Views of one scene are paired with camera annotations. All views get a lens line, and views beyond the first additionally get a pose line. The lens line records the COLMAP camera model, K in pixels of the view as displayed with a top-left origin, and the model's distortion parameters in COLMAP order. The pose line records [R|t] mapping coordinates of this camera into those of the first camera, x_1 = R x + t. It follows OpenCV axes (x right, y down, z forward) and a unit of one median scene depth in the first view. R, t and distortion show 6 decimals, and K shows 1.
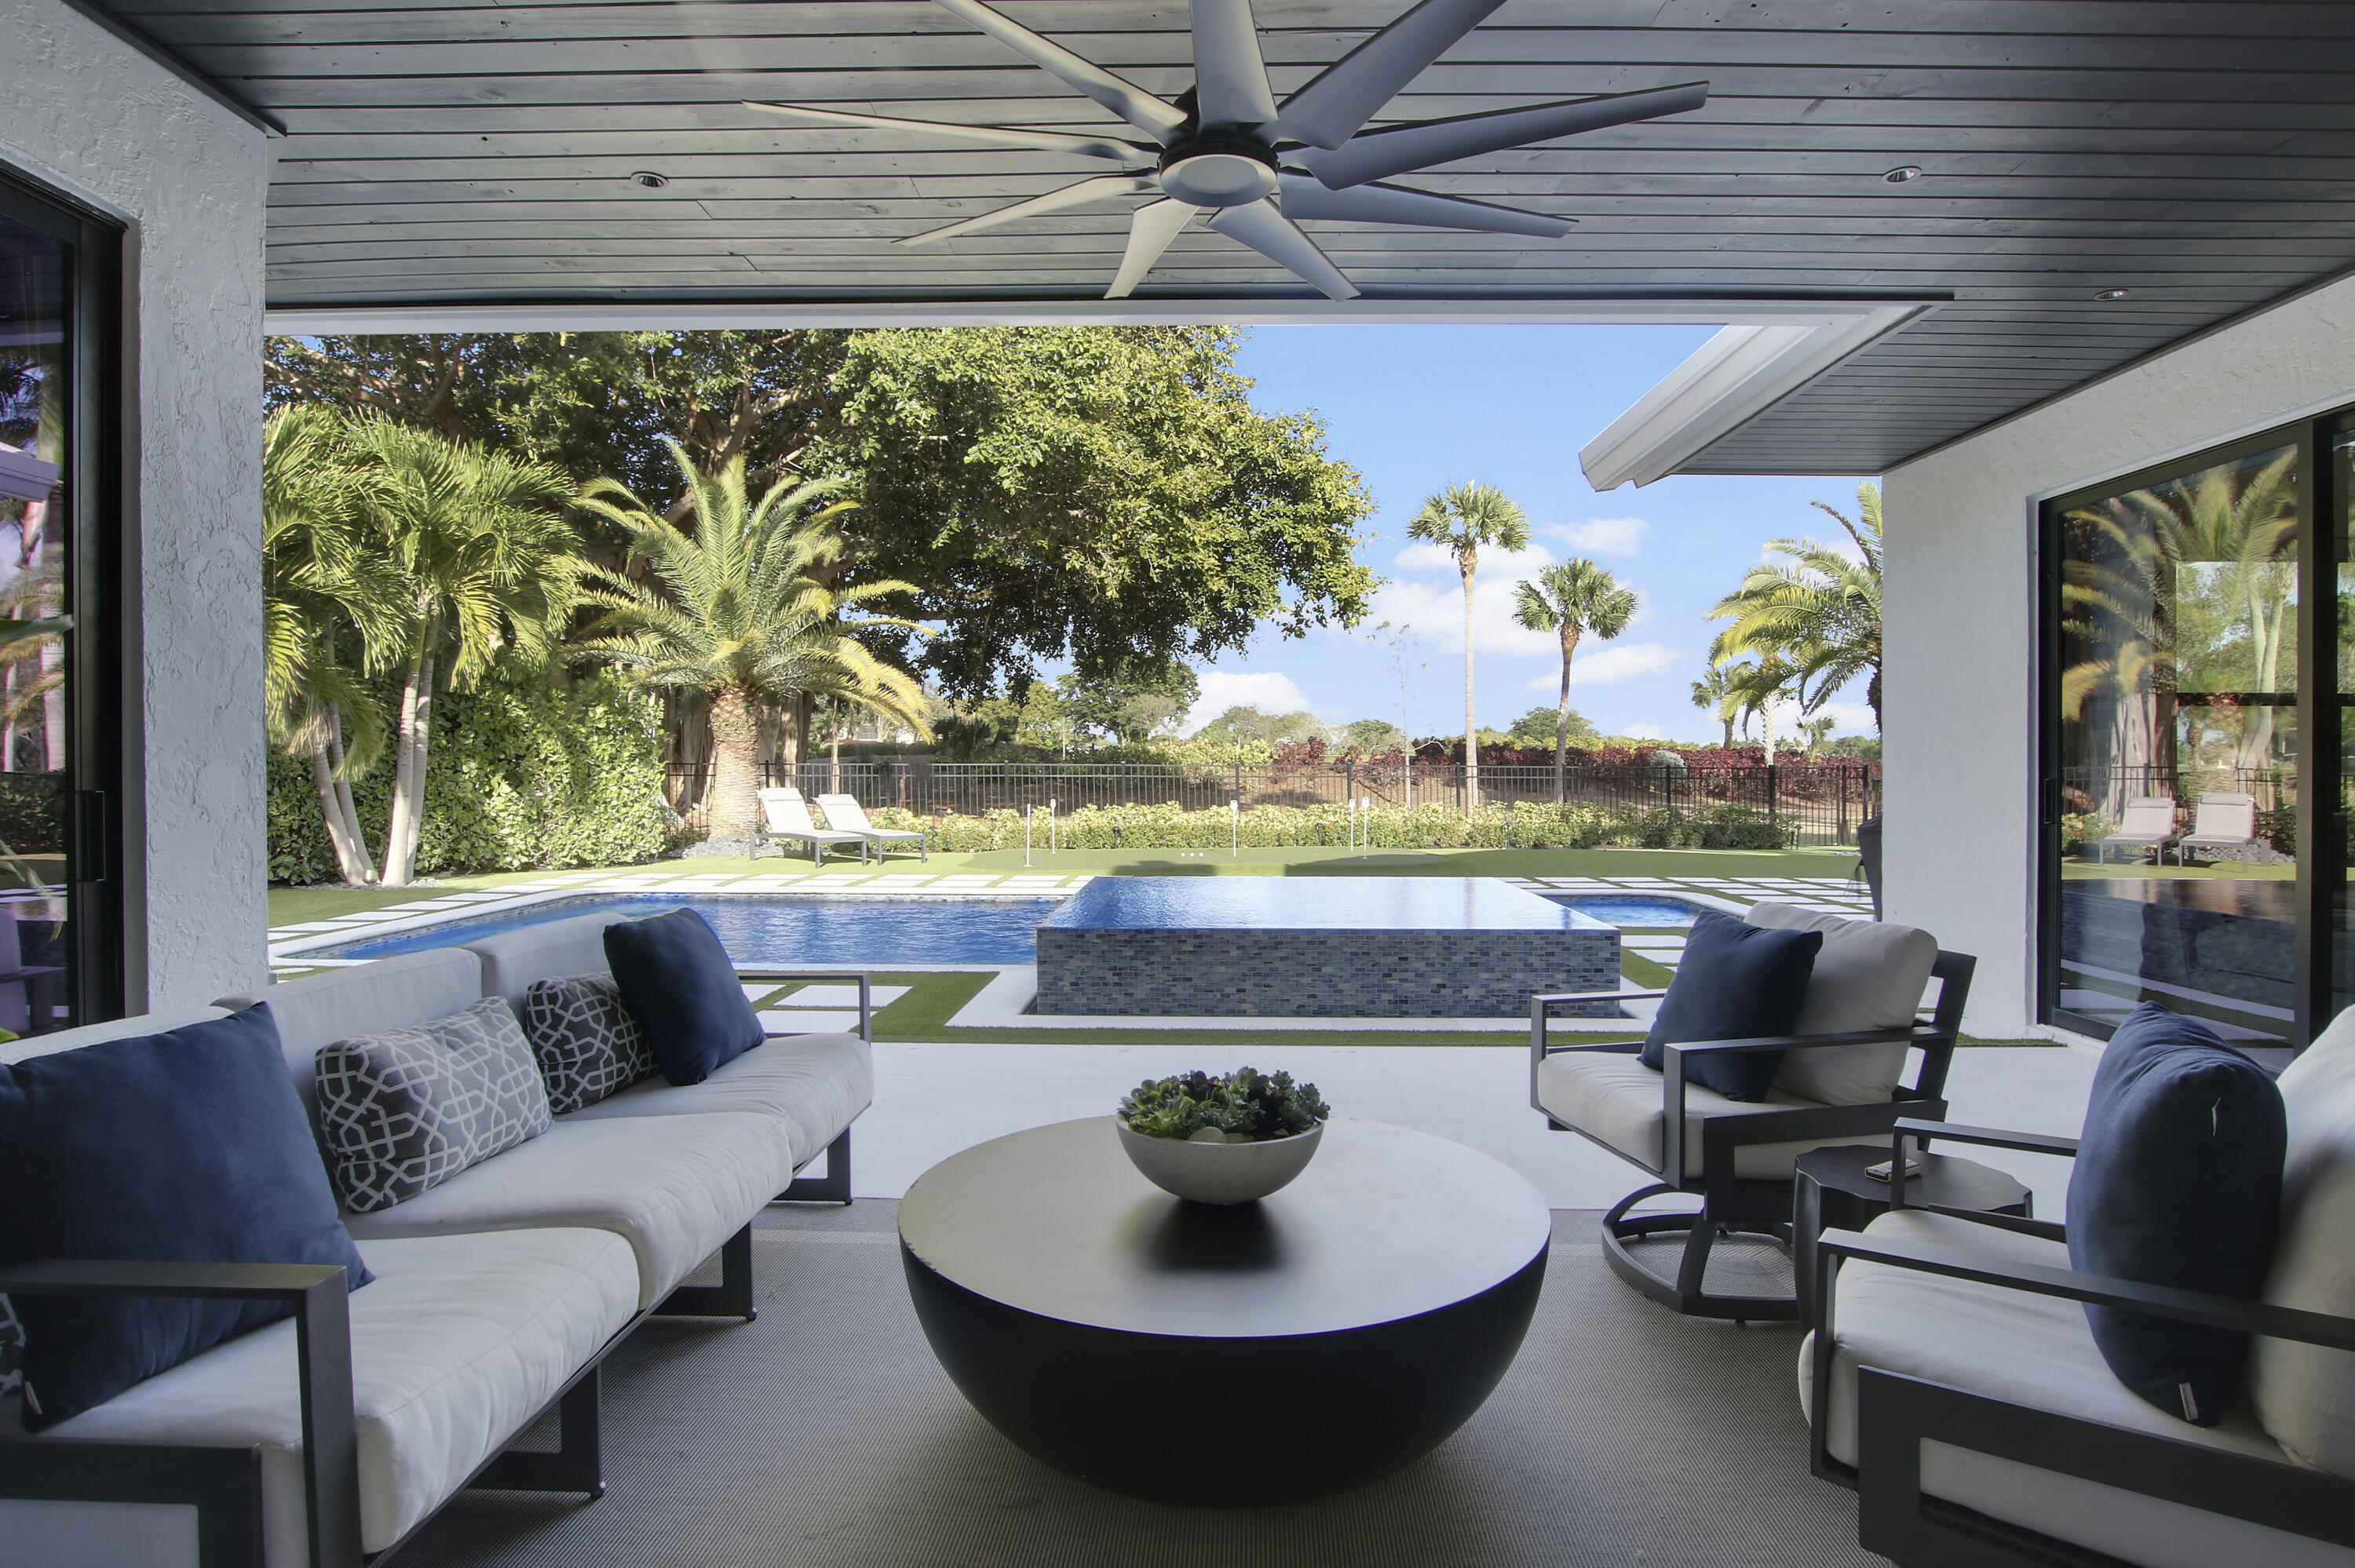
lens RADIAL K [[1244.2, 0, 1229.5], [0, 1244.2, 784.7], [0, 0, 1]] dist [-0.031503, 0.001182]
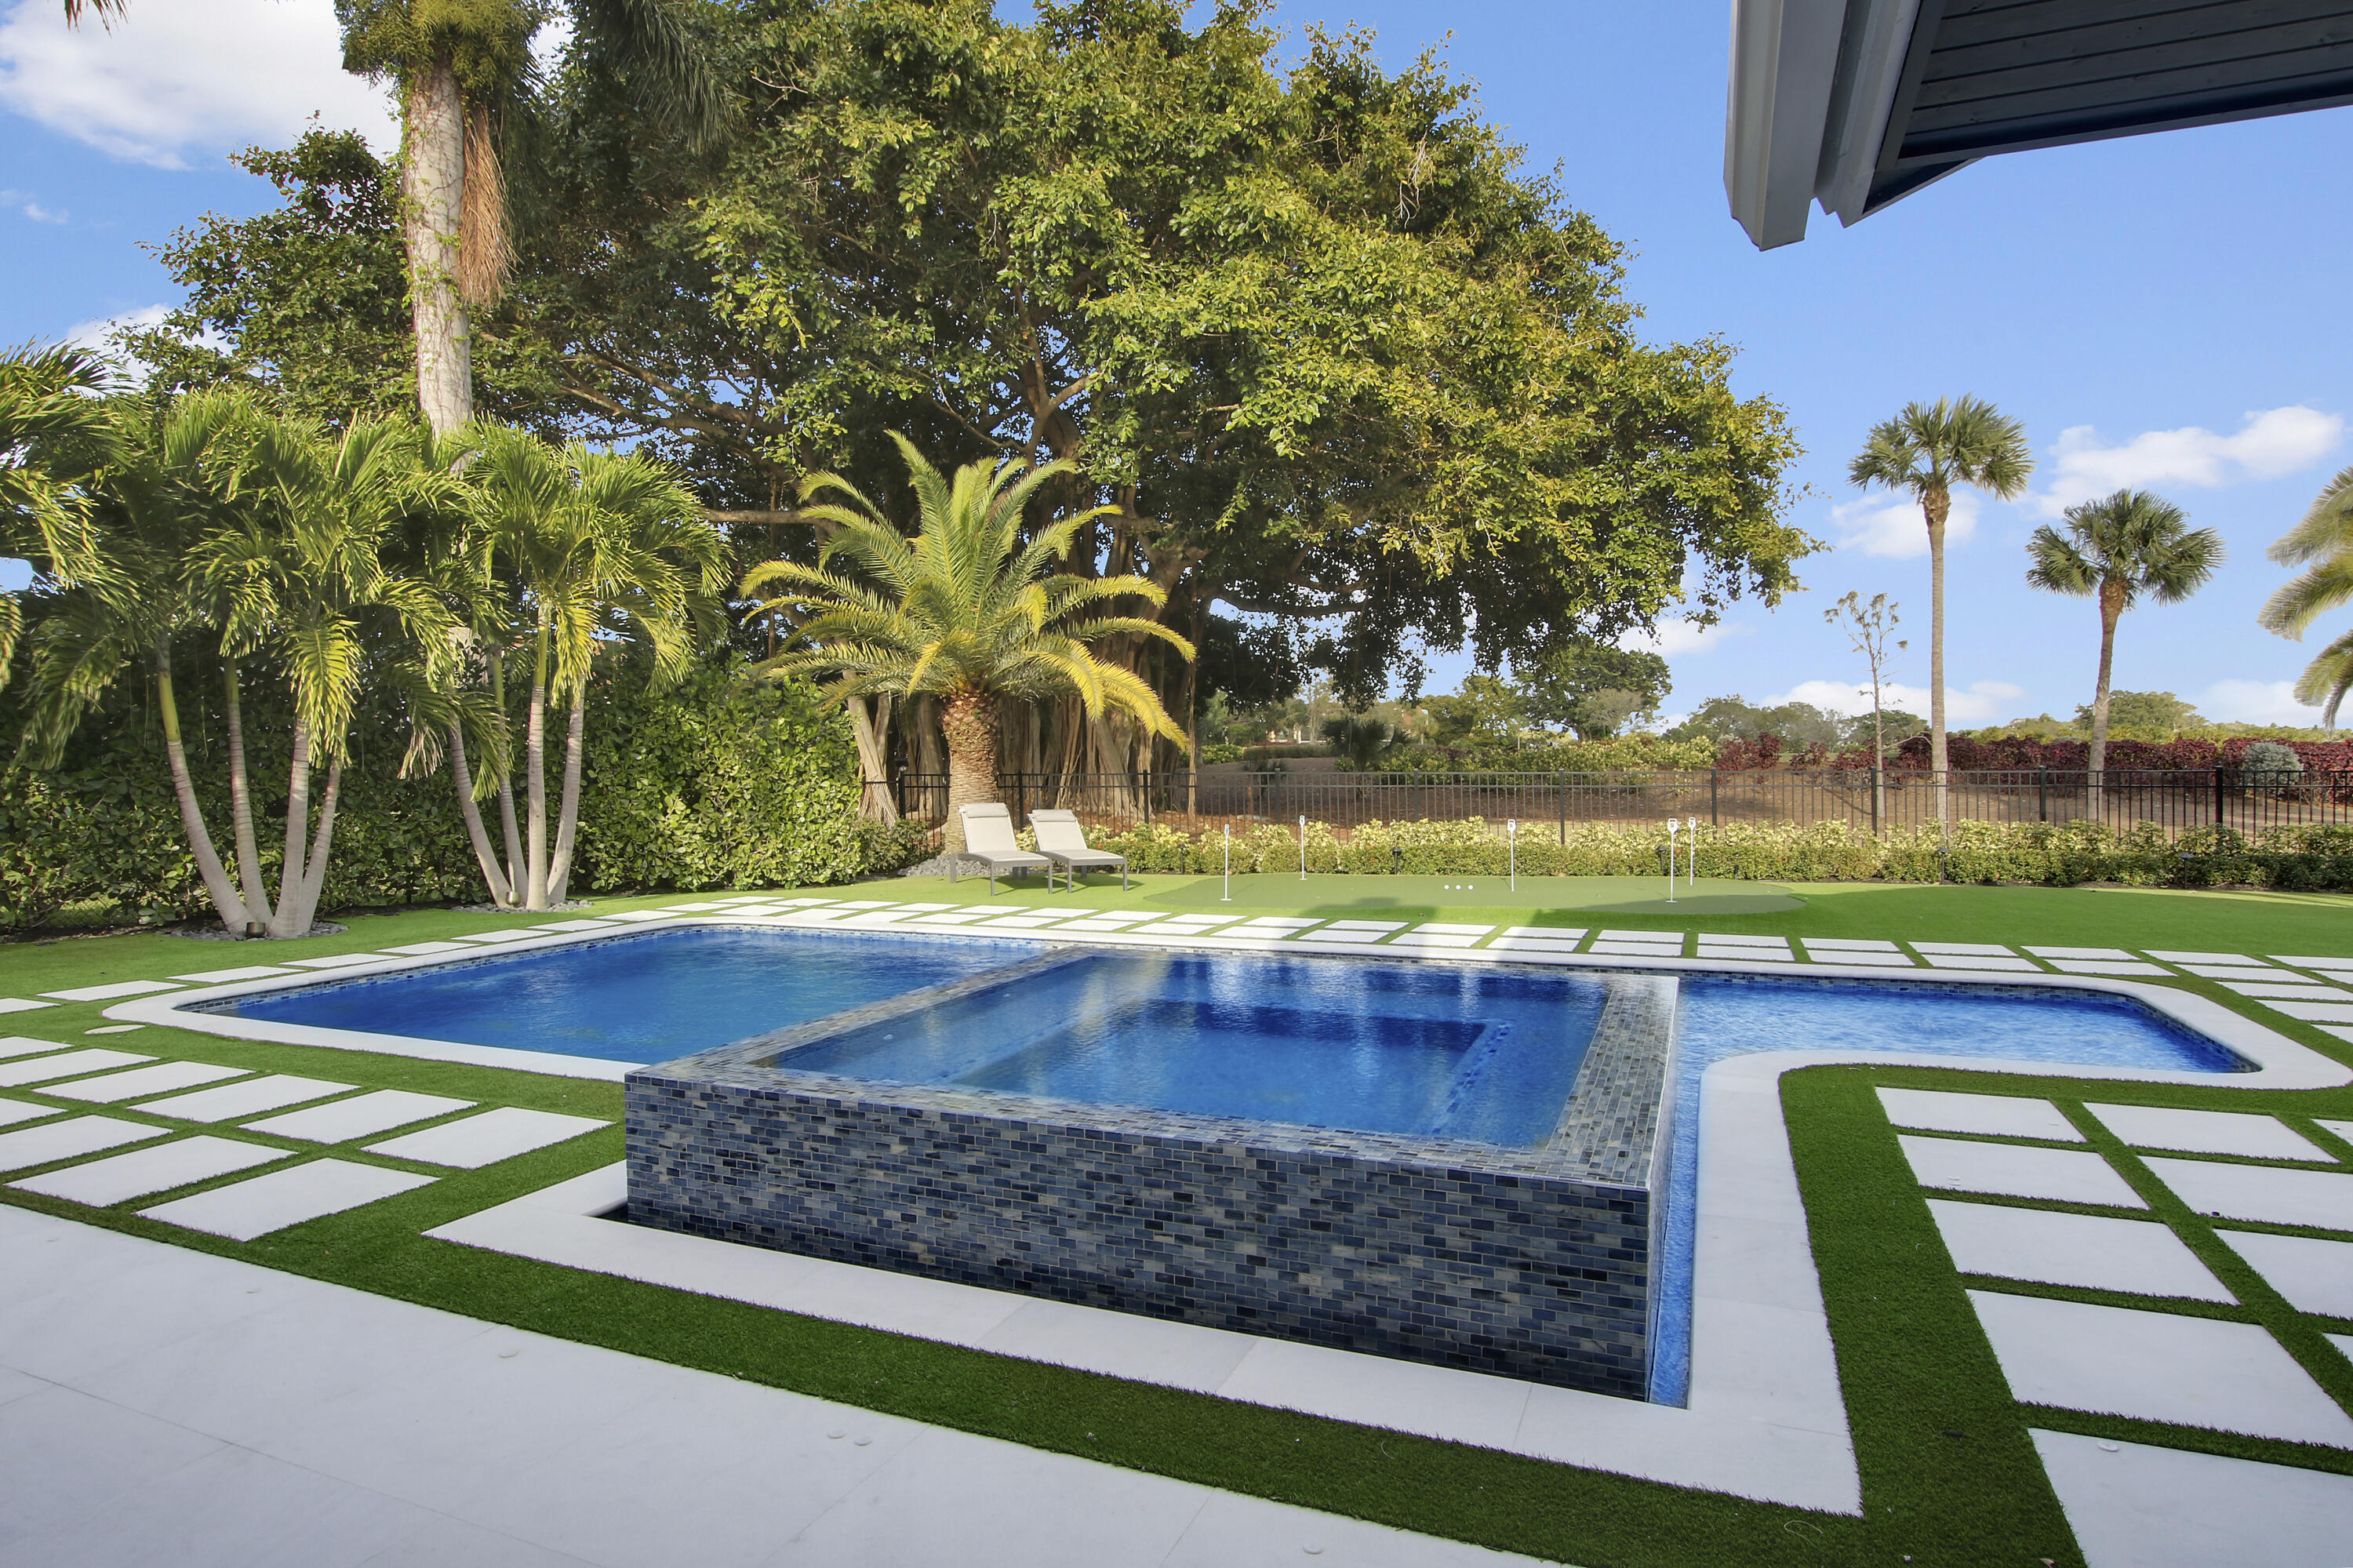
lens RADIAL K [[1241.7, 0, 1228.2], [0, 1241.7, 806.7], [0, 0, 1]] dist [-0.028404, 0.004411]
pose [[0.925916, 0.005273, -0.377692, 0.142593], [0.001770, 0.999831, 0.018297, -0.010854], [0.377725, -0.017610, 0.925750, 0.226586]]
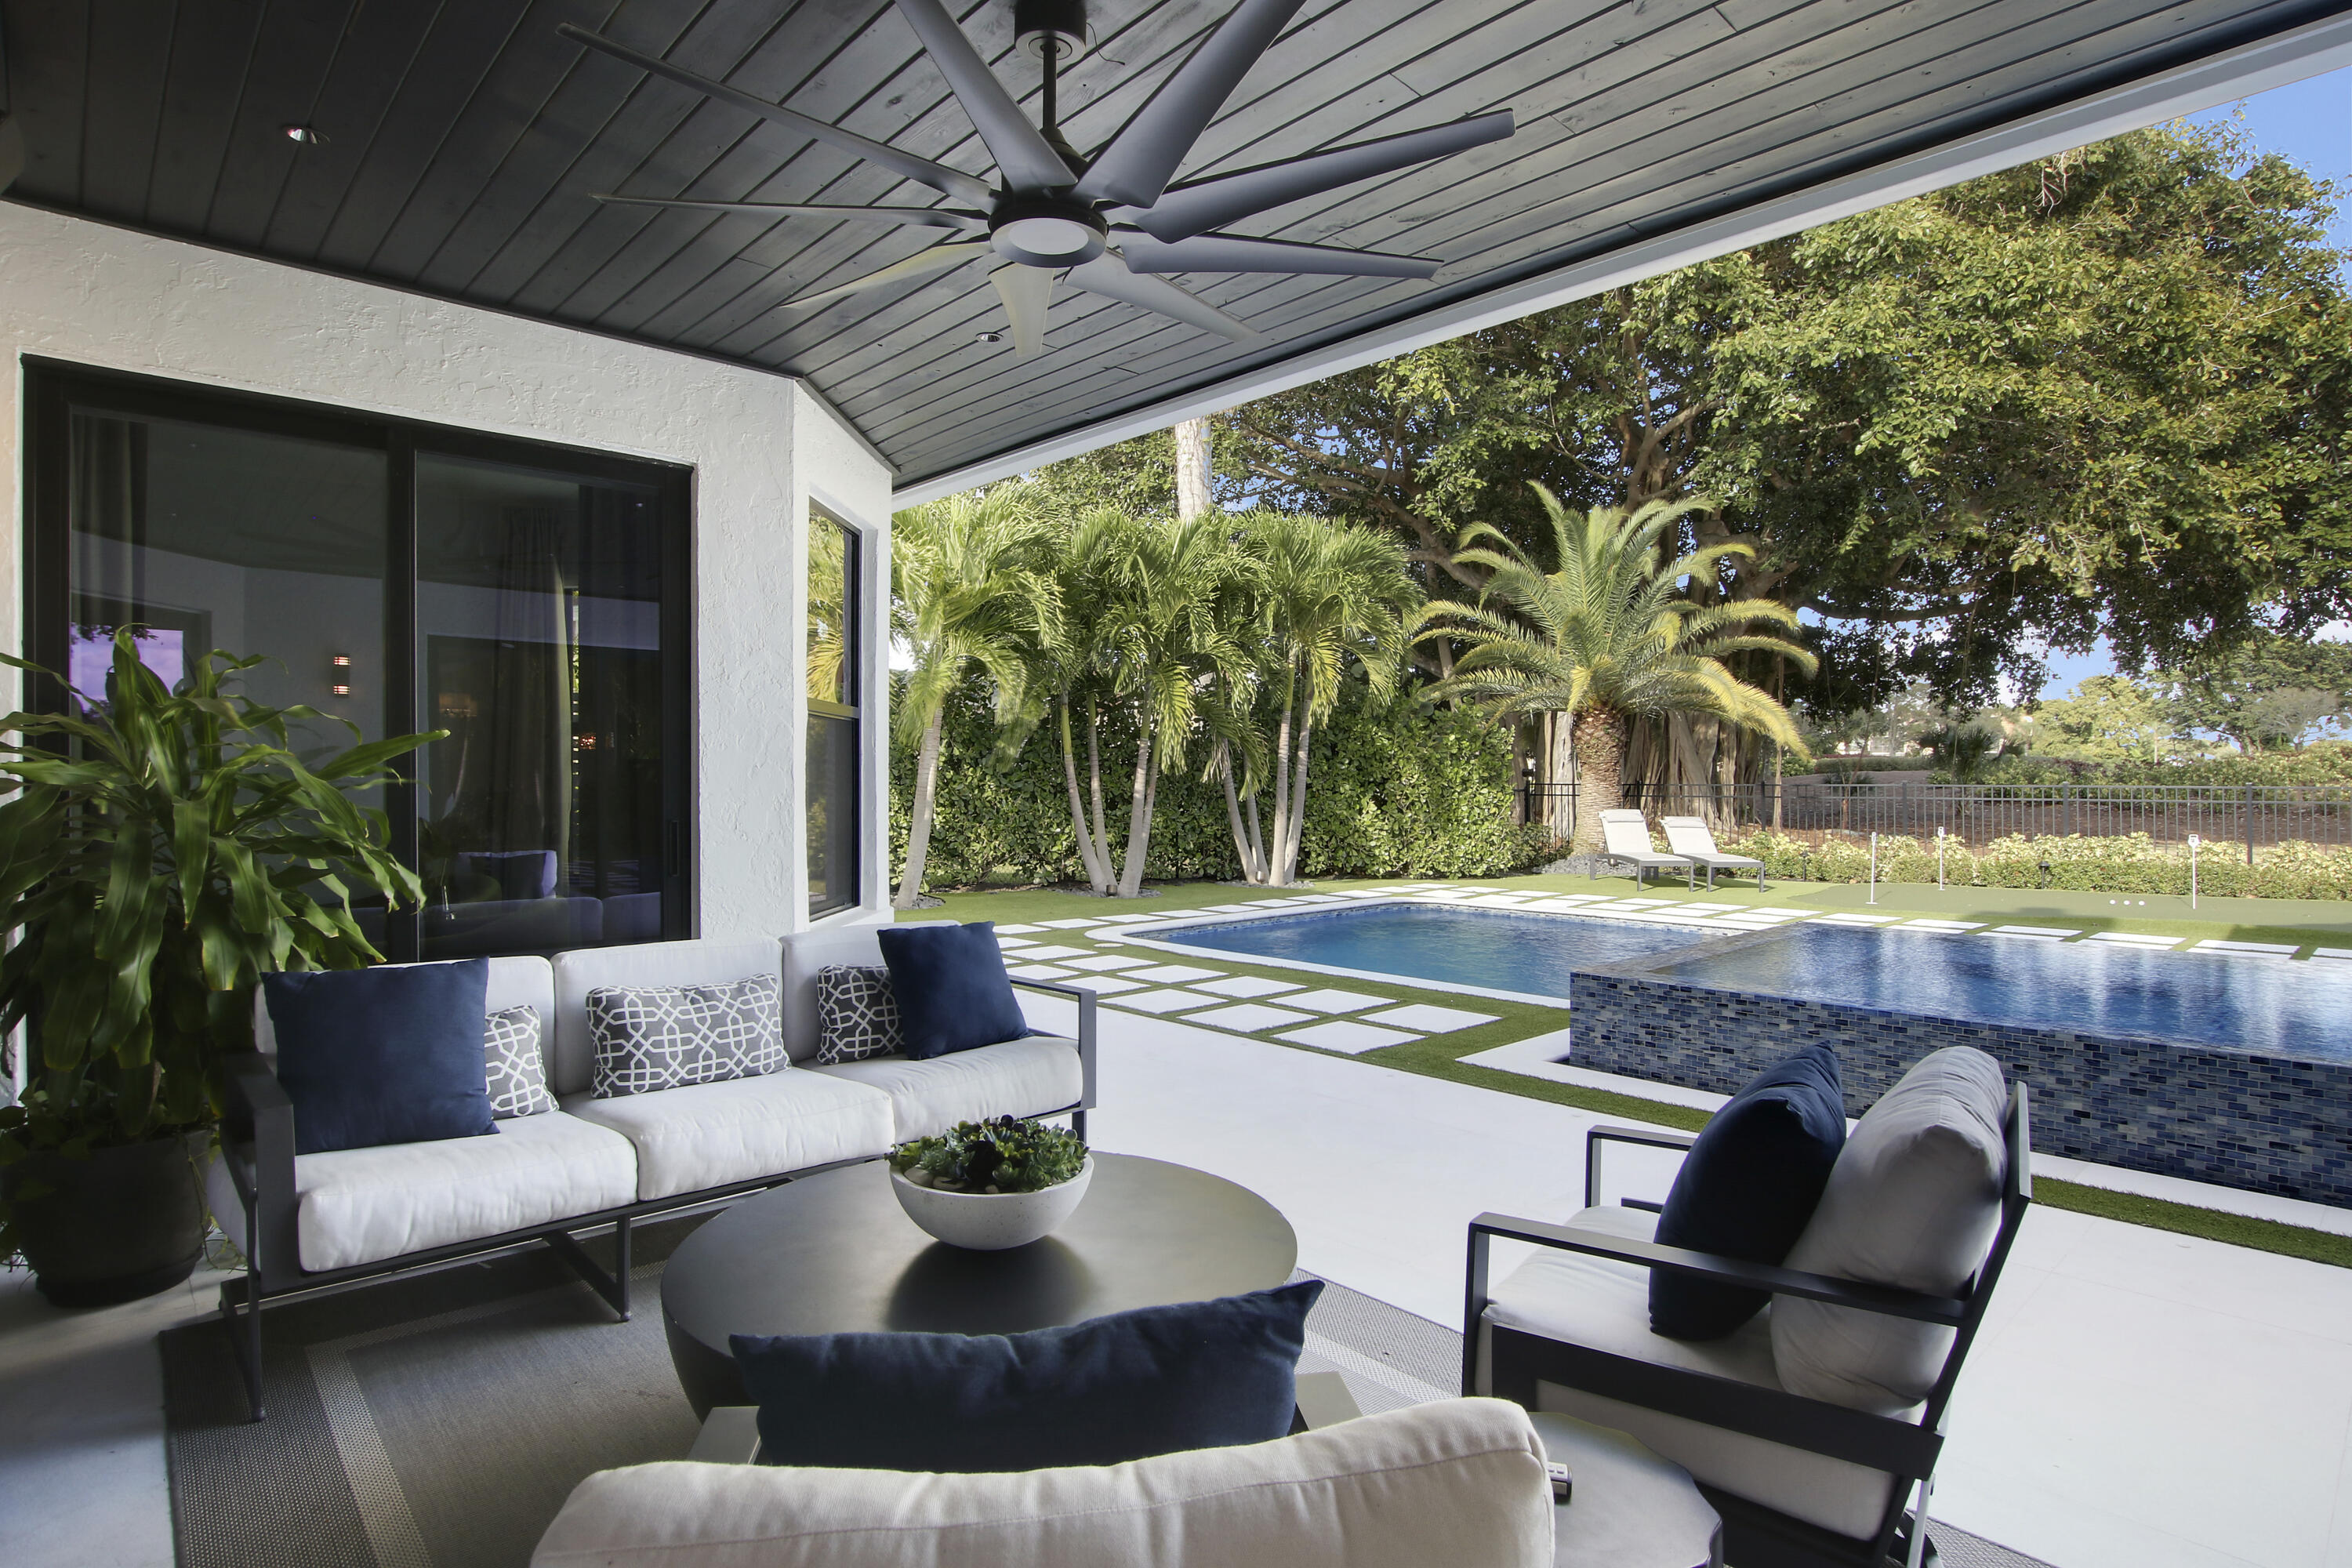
lens RADIAL K [[1241.1, 0, 1227.7], [0, 1241.1, 806.7], [0, 0, 1]] dist [-0.028404, 0.004411]
pose [[0.695271, 0.013920, -0.718613, 0.137477], [-0.009436, 0.999903, 0.010238, -0.006812], [0.718686, -0.000337, 0.695335, 0.066998]]
